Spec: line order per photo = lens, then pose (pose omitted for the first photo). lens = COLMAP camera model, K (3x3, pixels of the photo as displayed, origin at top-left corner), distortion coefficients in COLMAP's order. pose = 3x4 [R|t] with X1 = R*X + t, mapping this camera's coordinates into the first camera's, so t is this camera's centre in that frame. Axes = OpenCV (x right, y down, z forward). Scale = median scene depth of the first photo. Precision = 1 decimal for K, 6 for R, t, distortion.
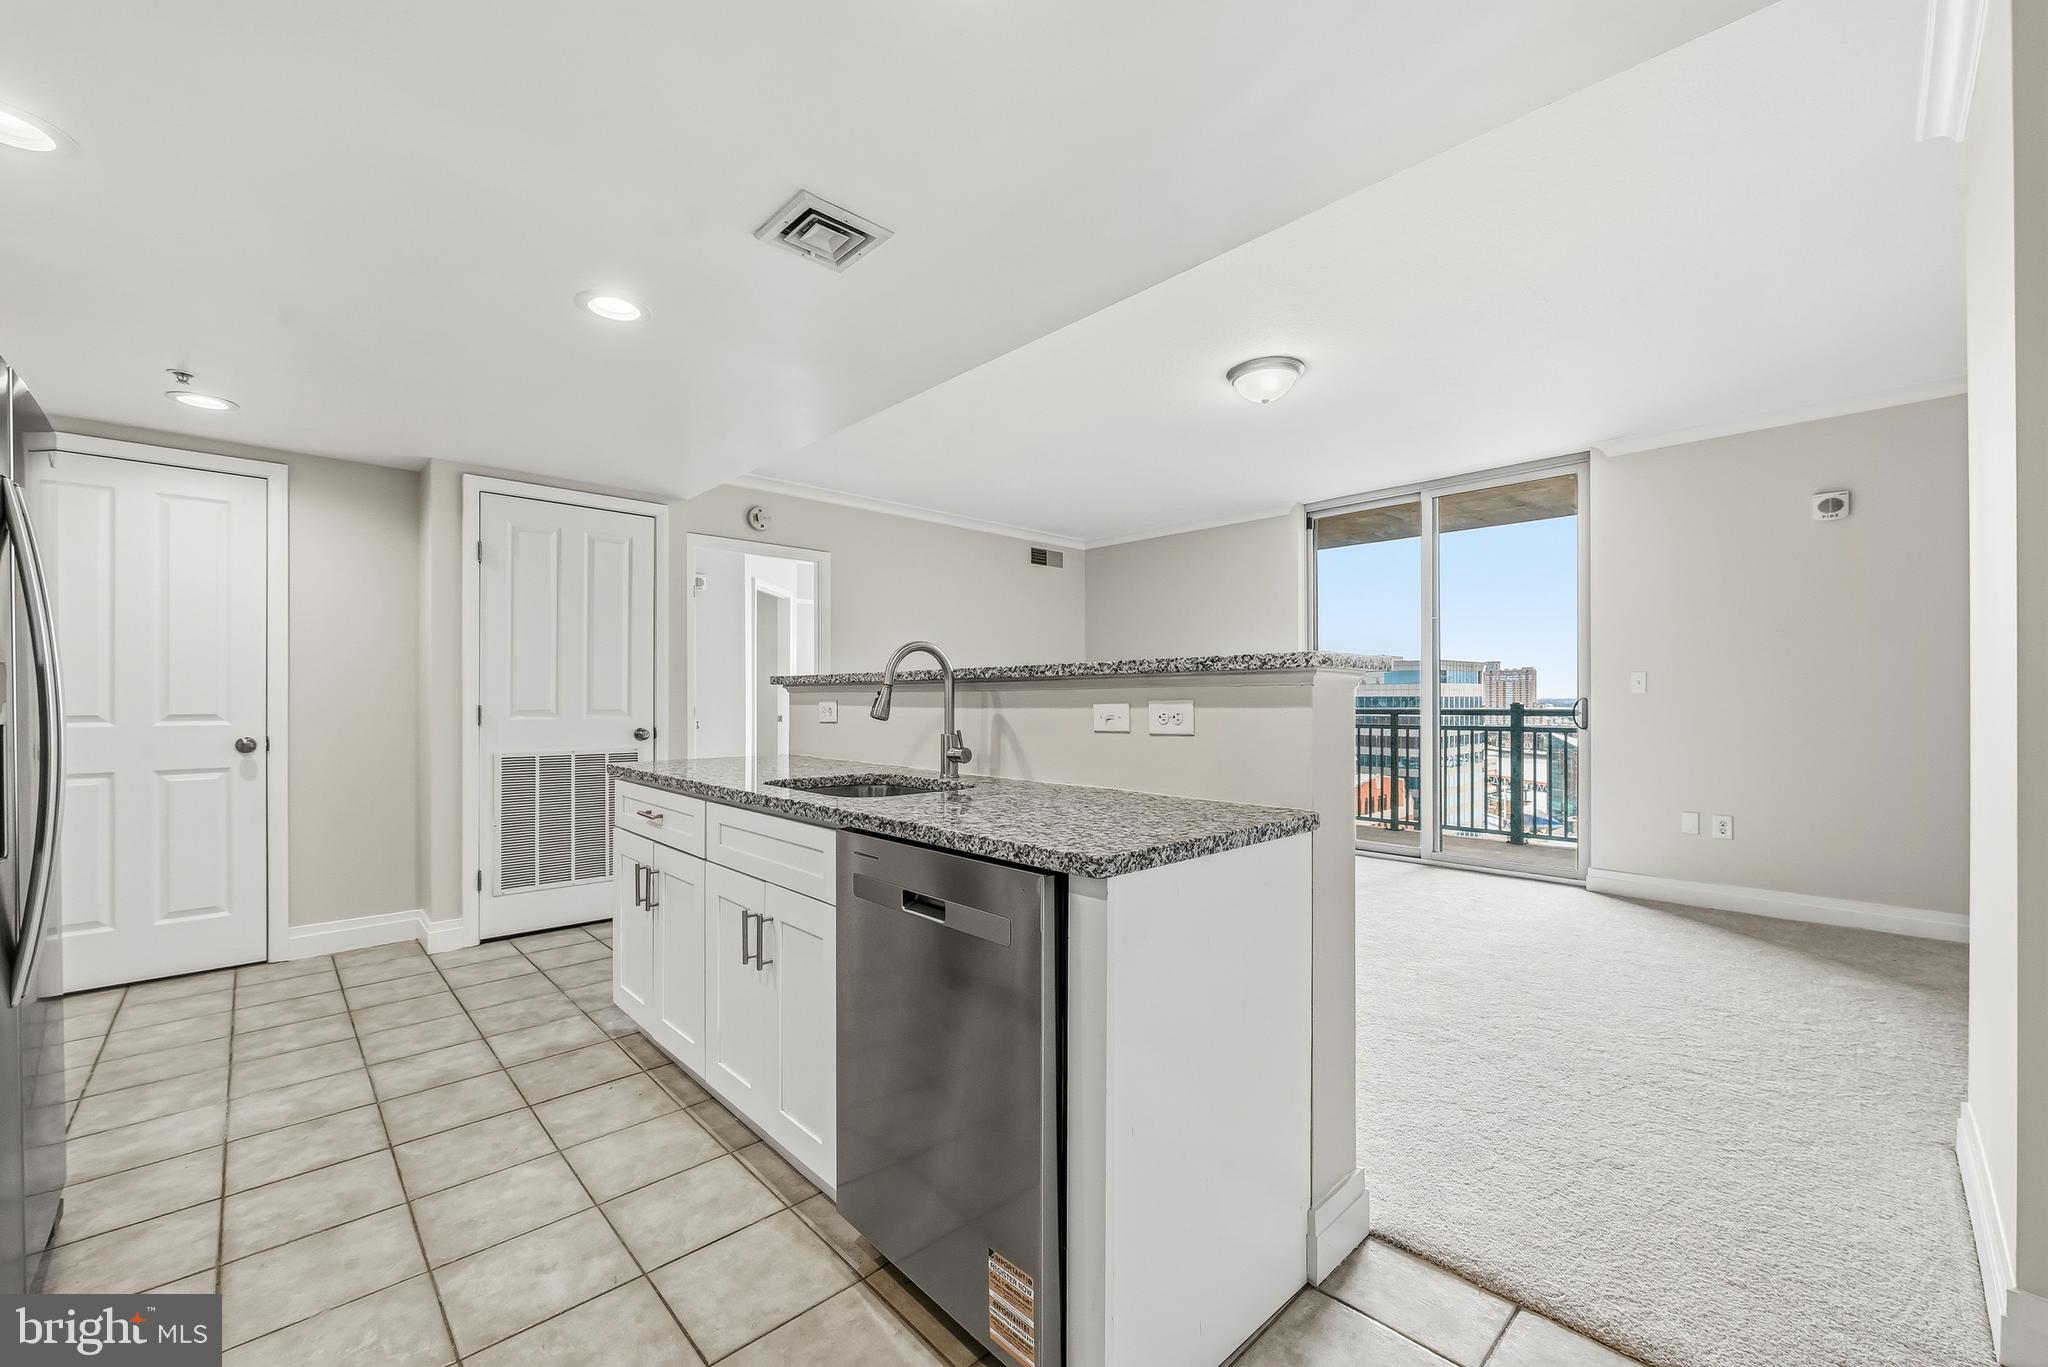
lens RADIAL K [[816.8, 0, 1053.2], [0, 816.8, 695.2], [0, 0, 1]] dist [-0.005241, -0.001072]
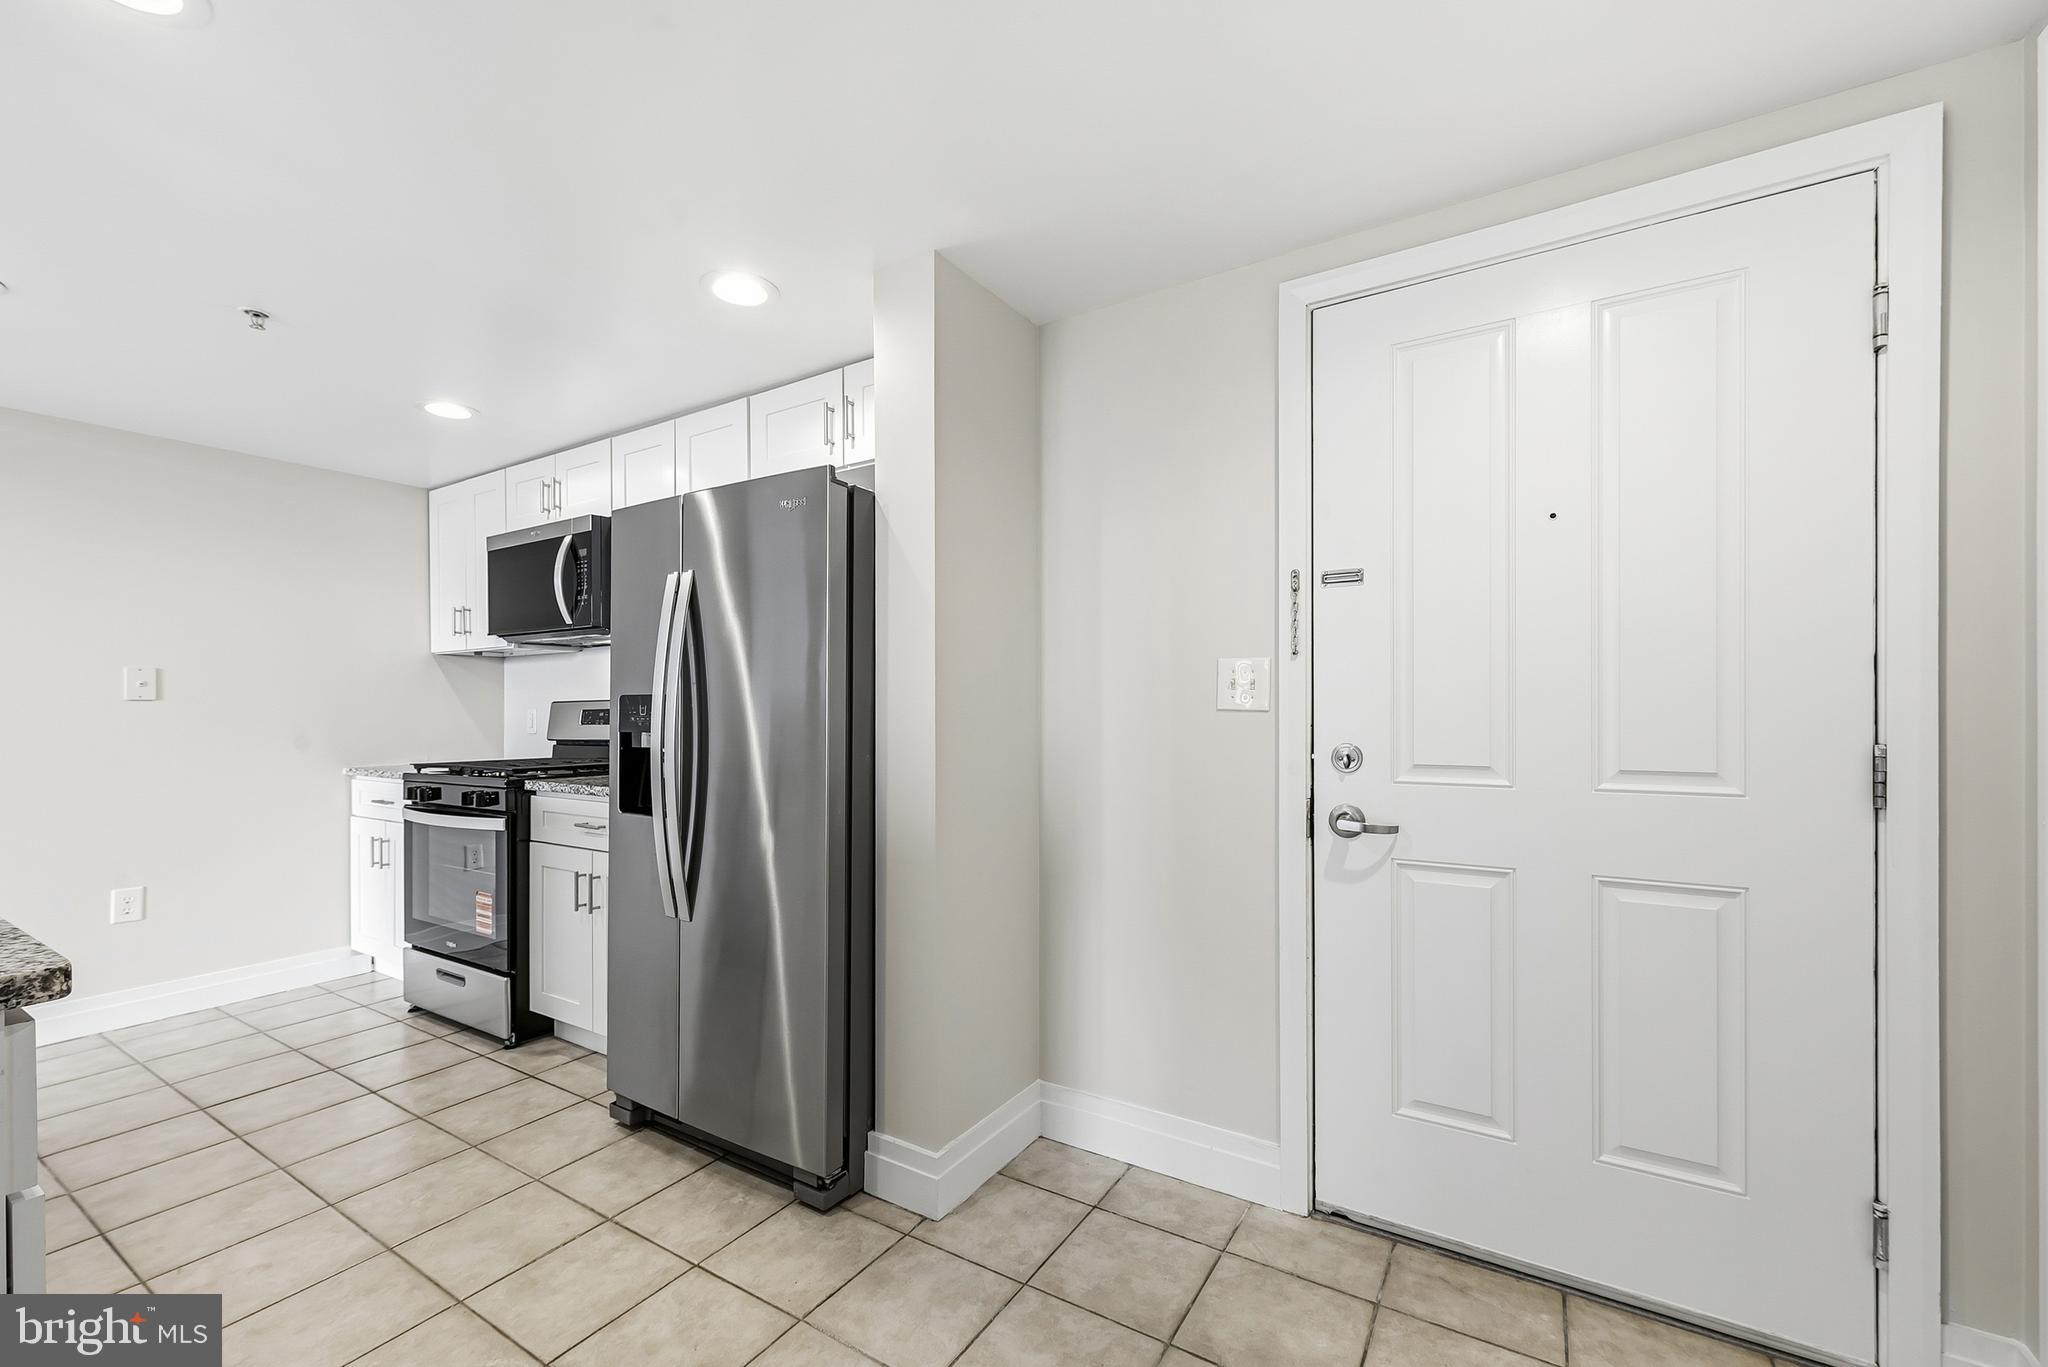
lens RADIAL K [[816.8, 0, 1045.1], [0, 816.8, 710.2], [0, 0, 1]] dist [-0.005241, -0.001072]
pose [[-0.967989, 0.005248, -0.250938, -0.811011], [0.005845, 0.999982, -0.001633, 0.000054], [0.250925, -0.003047, -0.968002, 1.365150]]
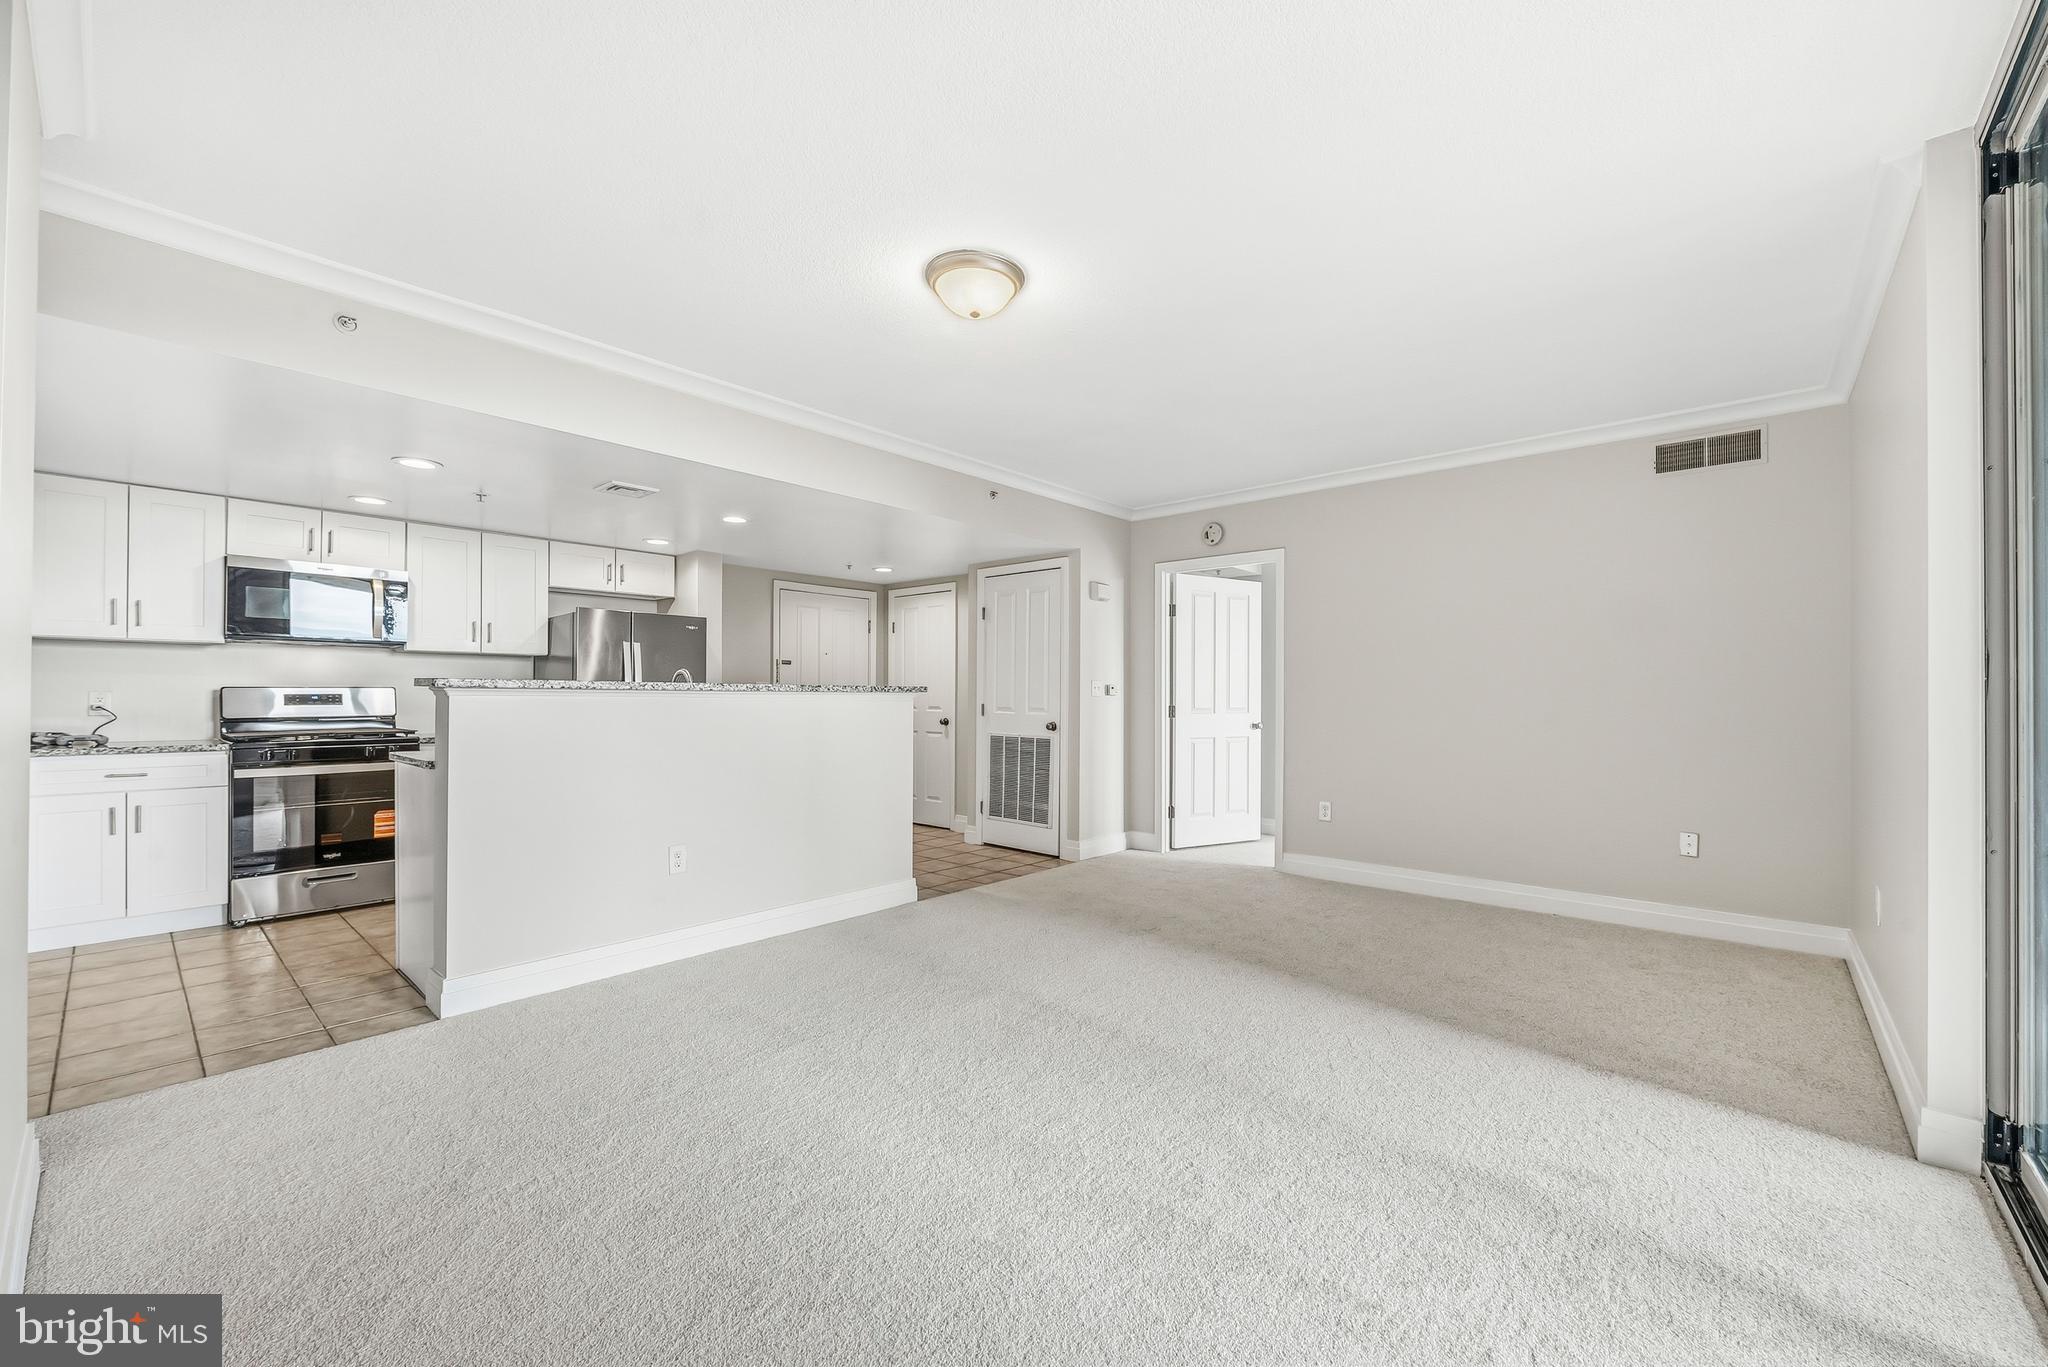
lens RADIAL K [[816.8, 0, 1016.5], [0, 816.8, 689.2], [0, 0, 1]] dist [-0.005241, -0.001072]
pose [[0.060837, -0.008216, -0.998114, 1.375574], [-0.001478, 0.999964, -0.008321, -0.005078], [0.998147, 0.001981, 0.060823, 1.339719]]
